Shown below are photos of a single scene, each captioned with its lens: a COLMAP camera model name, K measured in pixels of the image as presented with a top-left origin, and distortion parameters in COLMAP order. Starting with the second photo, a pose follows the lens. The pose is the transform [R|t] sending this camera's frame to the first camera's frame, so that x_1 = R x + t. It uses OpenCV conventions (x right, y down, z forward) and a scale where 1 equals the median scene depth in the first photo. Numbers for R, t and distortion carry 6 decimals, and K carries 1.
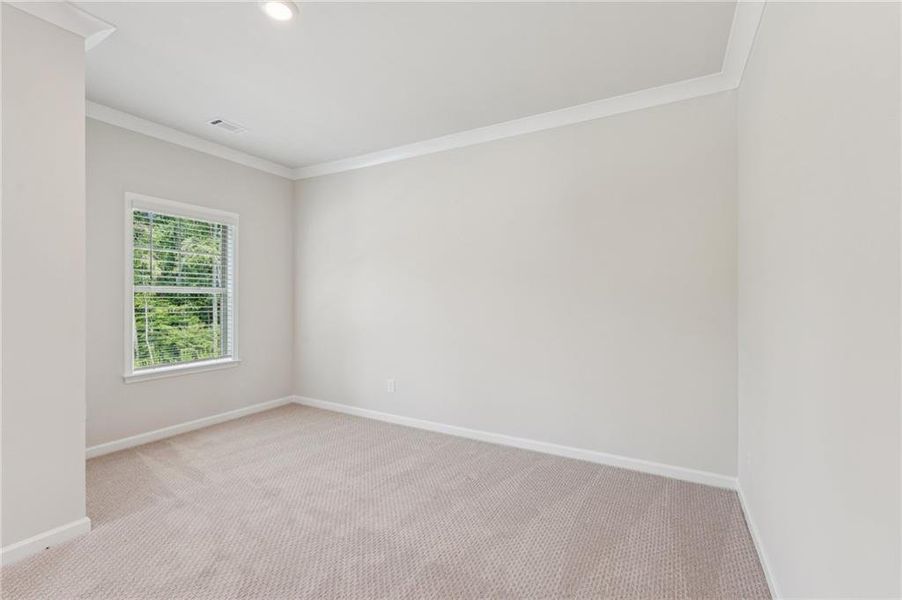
lens RADIAL K [[395.2, 0, 454.4], [0, 395.2, 300.1], [0, 0, 1]] dist [-0.003553, 0.000022]
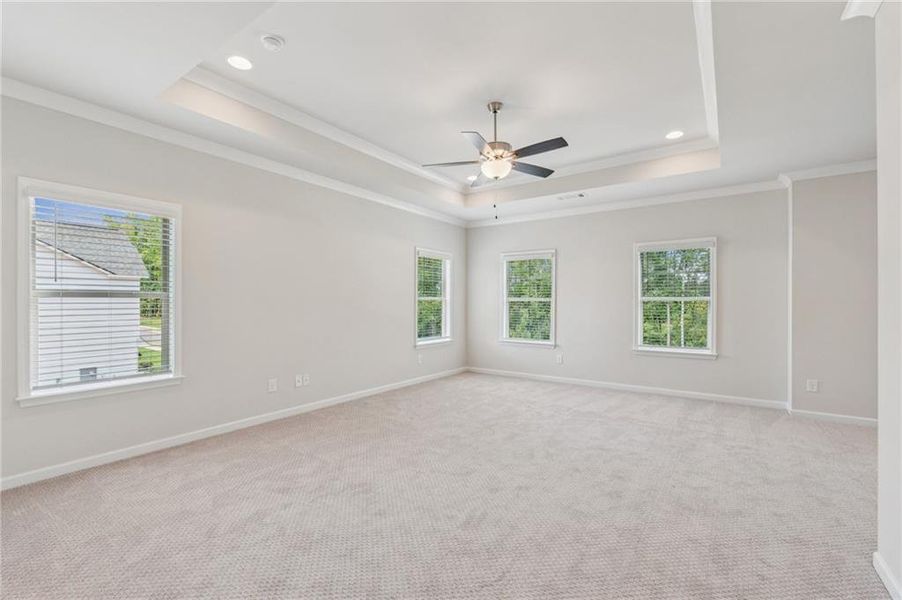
lens RADIAL K [[395.2, 0, 446.9], [0, 395.2, 300.7], [0, 0, 1]] dist [-0.003553, 0.000022]
pose [[0.993052, -0.006861, -0.117474, 0.123092], [0.005752, 0.999936, -0.009778, 0.000179], [0.117534, 0.009034, 0.993028, 0.222509]]
